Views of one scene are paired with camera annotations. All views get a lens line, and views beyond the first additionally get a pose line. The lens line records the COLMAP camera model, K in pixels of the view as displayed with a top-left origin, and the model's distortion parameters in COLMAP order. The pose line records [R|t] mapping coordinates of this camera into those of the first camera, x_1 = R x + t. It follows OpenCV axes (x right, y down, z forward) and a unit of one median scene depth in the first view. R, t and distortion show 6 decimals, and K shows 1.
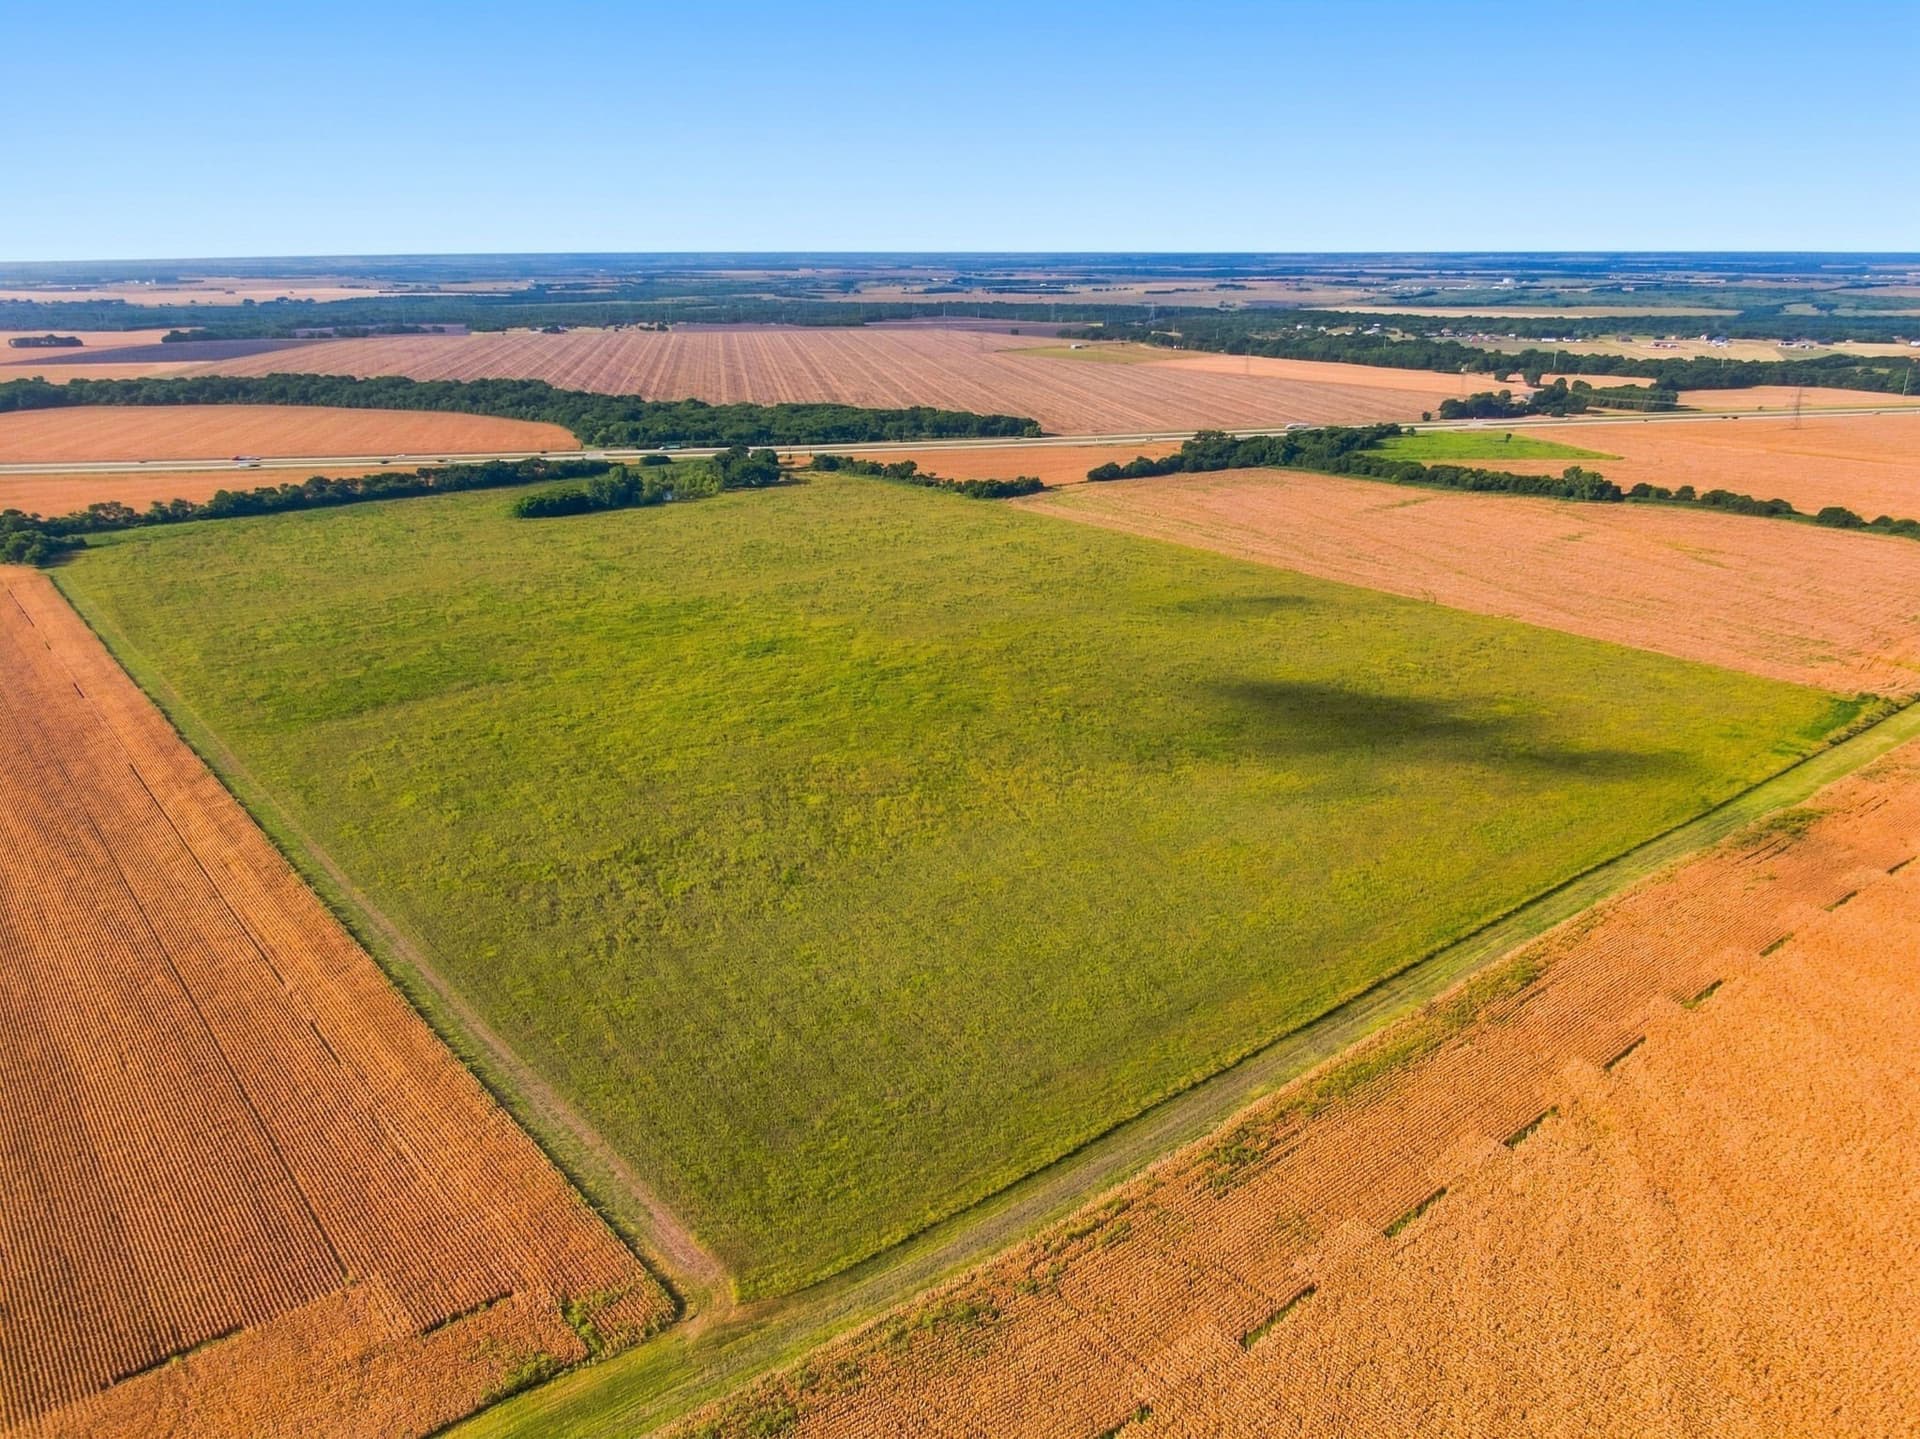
lens RADIAL K [[1371.5, 0, 961.5], [0, 1371.5, 725.0], [0, 0, 1]] dist [0.036745, -0.058657]
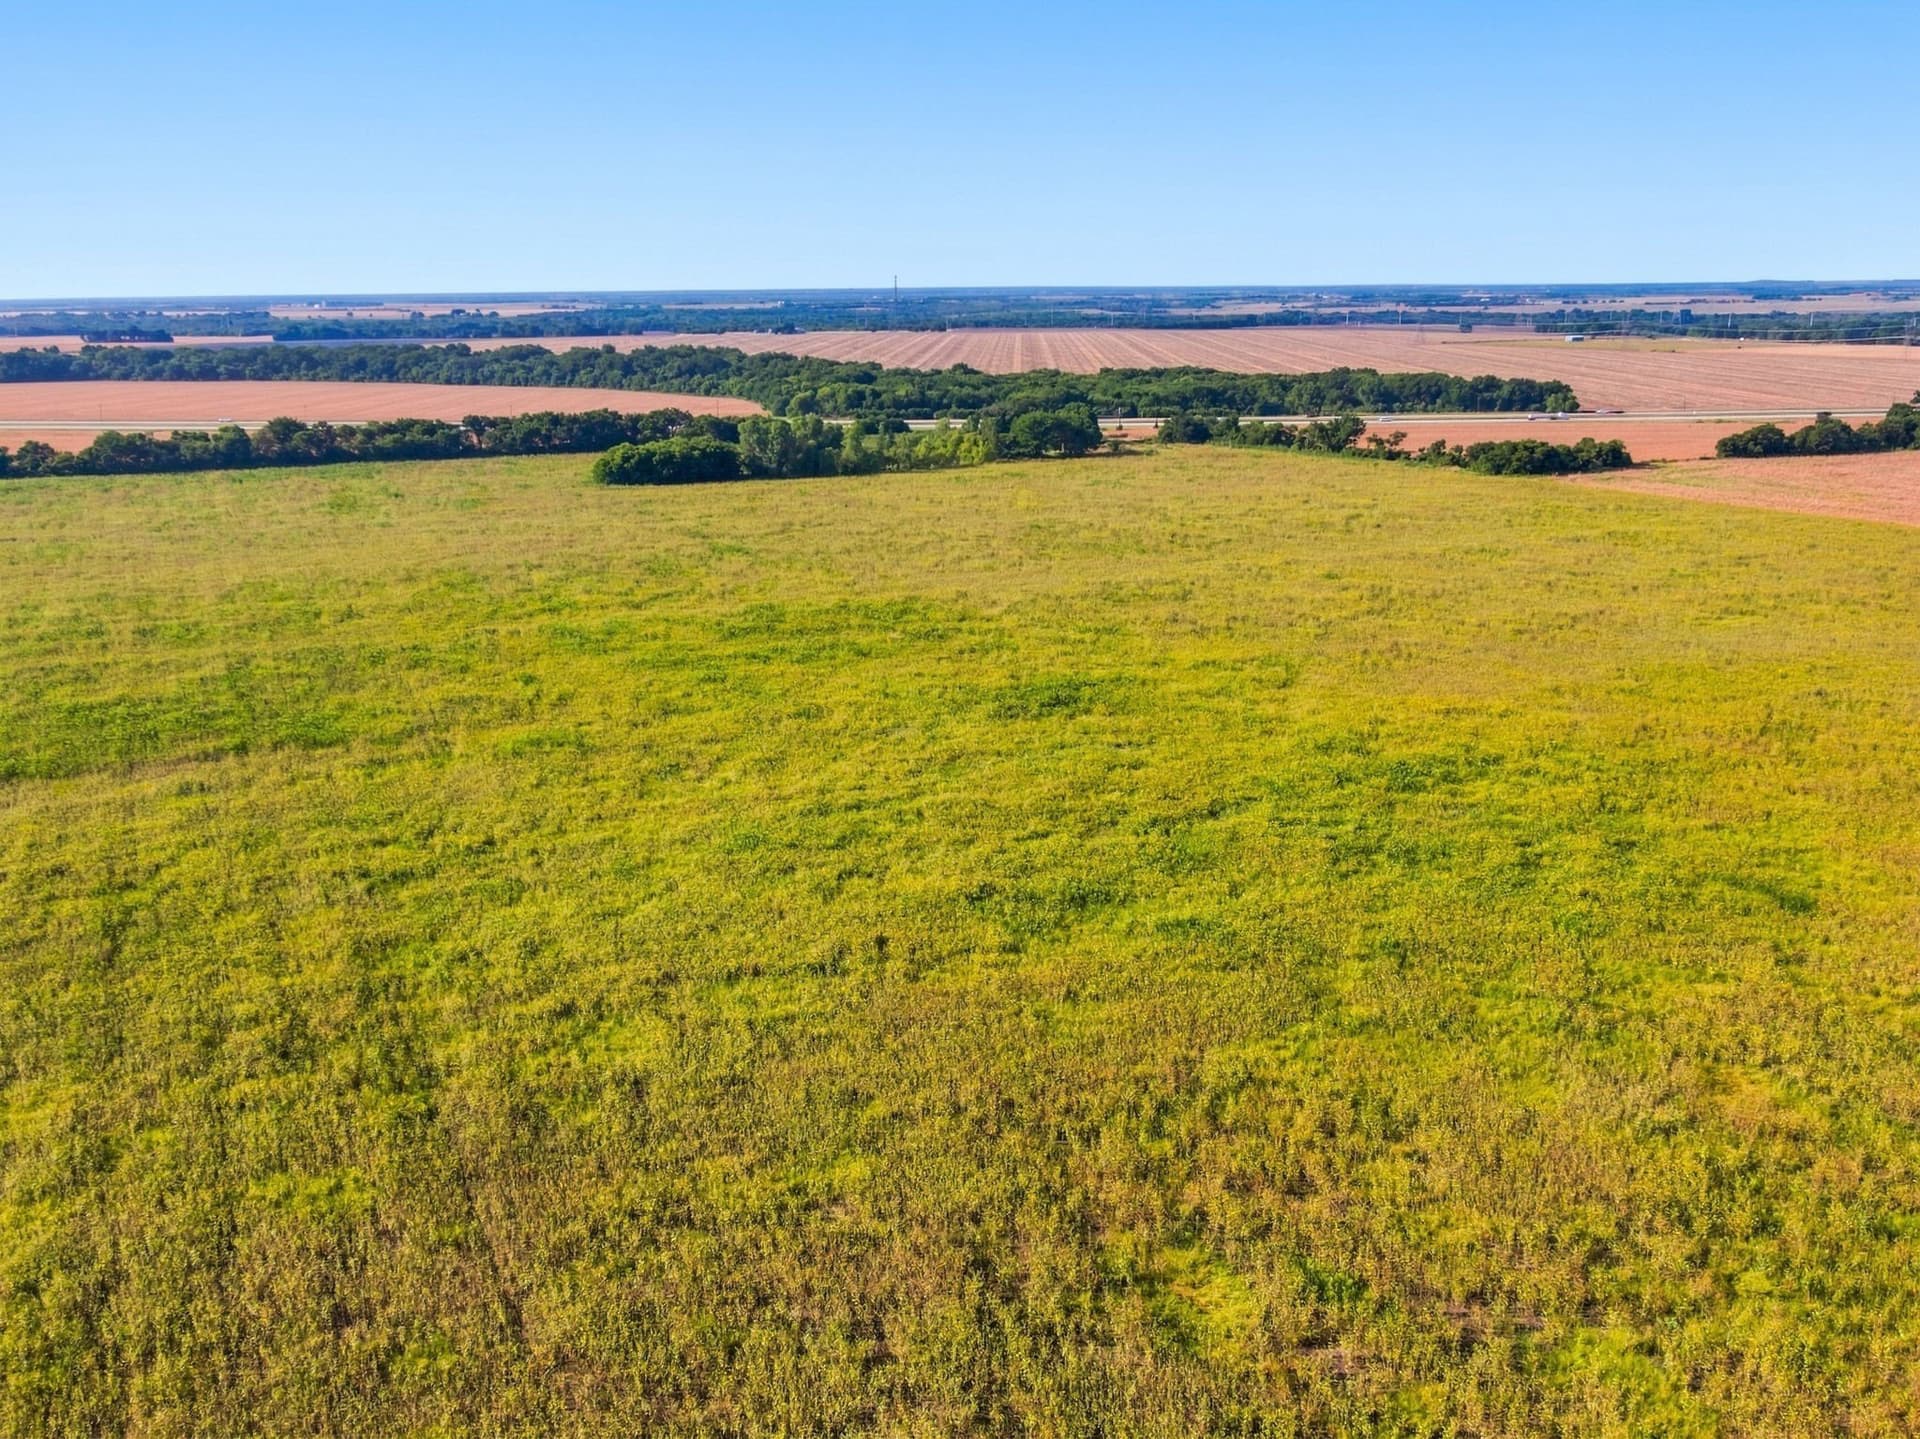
lens RADIAL K [[1857.7, 0, 962.8], [0, 1857.7, 716.7], [0, 0, 1]] dist [0.024281, 0.000000]
pose [[0.980022, 0.040405, -0.194741, -0.045216], [-0.060868, 0.993097, -0.100262, -0.000286], [0.189346, 0.110113, 0.975717, 0.336559]]
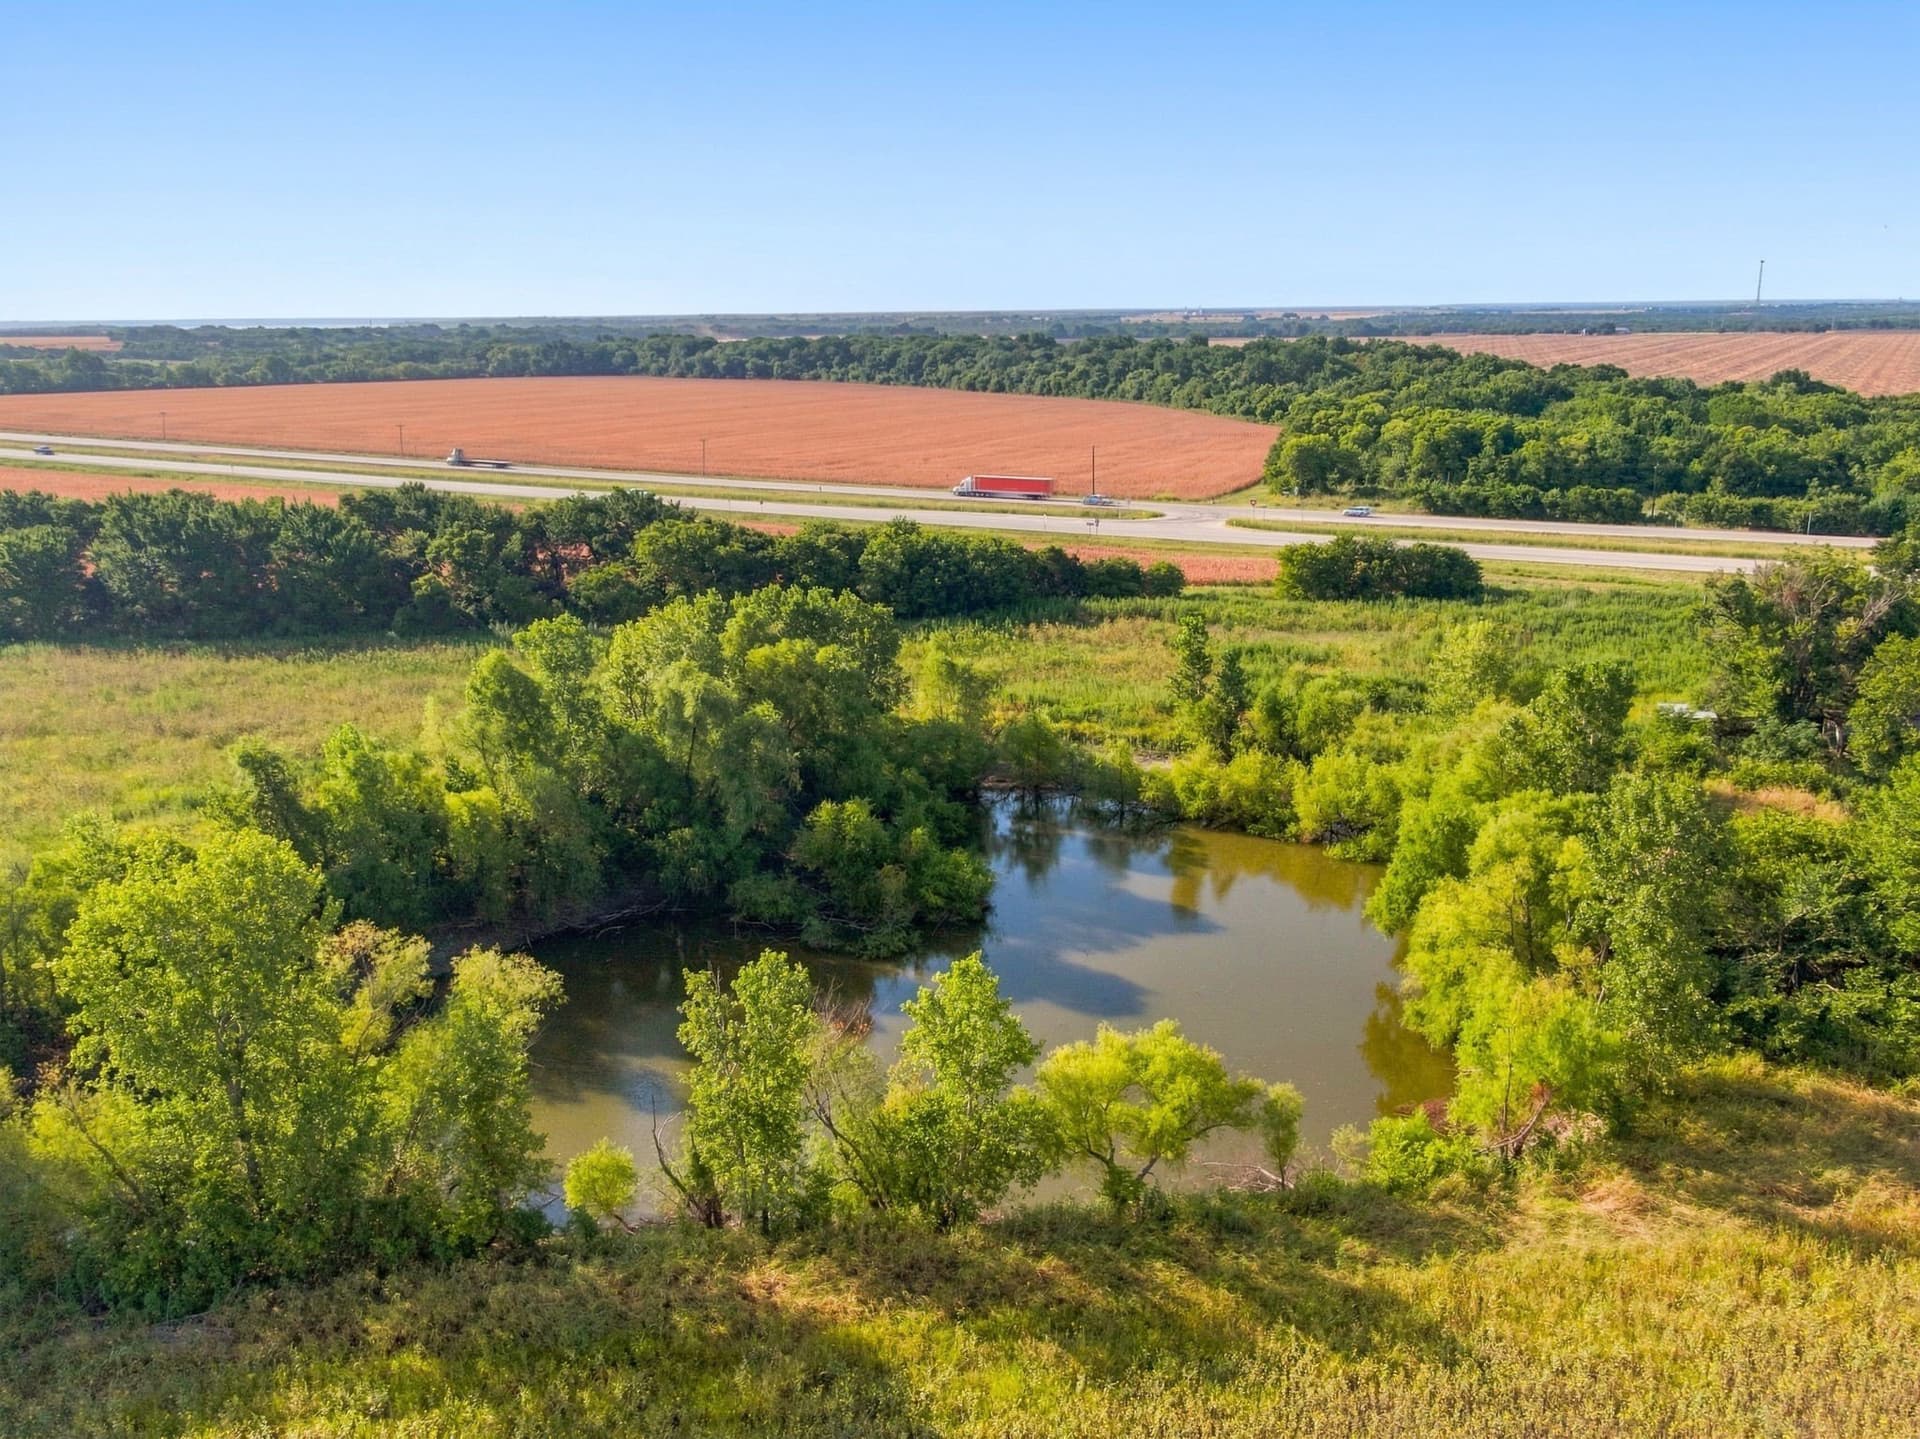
lens RADIAL K [[1629.8, 0, 965.3], [0, 1629.8, 722.3], [0, 0, 1]] dist [0.016493, 0.010386]
pose [[0.770456, 0.154681, -0.618443, -0.164353], [-0.205122, 0.978677, -0.010760, -0.195680], [0.603592, 0.135146, 0.785756, 0.987468]]
